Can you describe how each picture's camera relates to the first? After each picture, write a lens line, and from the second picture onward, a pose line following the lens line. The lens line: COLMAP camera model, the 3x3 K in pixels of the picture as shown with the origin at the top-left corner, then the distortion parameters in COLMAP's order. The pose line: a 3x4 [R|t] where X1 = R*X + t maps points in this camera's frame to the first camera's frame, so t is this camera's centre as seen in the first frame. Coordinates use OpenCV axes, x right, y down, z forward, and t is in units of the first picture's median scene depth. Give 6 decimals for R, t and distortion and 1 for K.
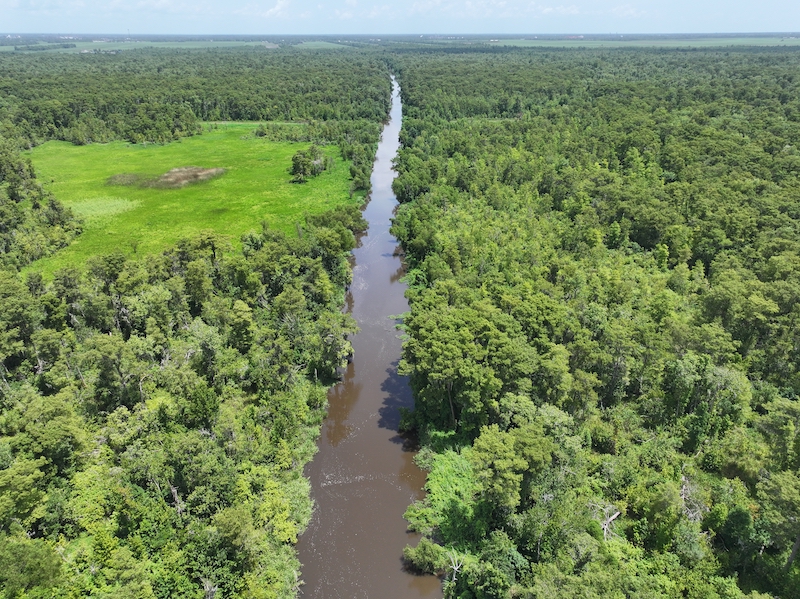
lens RADIAL K [[562.5, 0, 401.6], [0, 562.5, 301.1], [0, 0, 1]] dist [-0.004127, 0.021594]
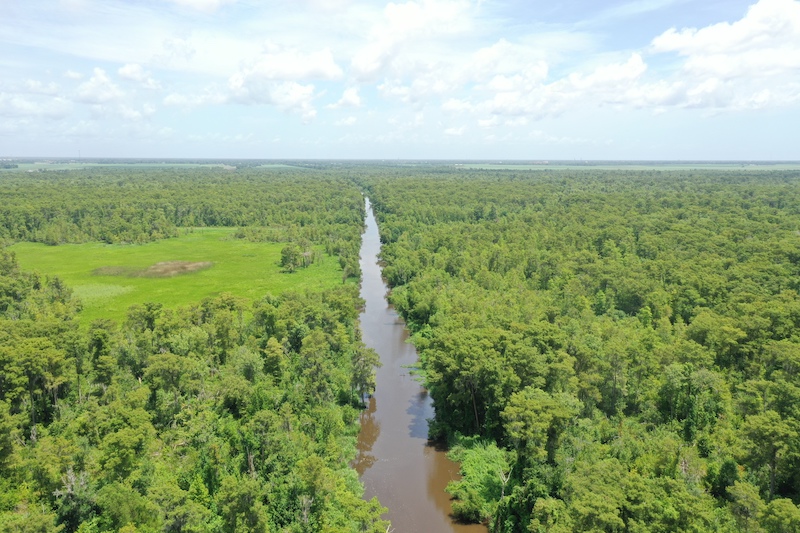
lens RADIAL K [[638.6, 0, 400.0], [0, 638.6, 266.5], [0, 0, 1]] dist [0.022553, 0.000812]
pose [[0.998159, -0.004089, 0.060519, -0.051924], [0.020595, 0.961301, -0.274728, 0.095802], [-0.057054, 0.275469, 0.959615, -0.113079]]
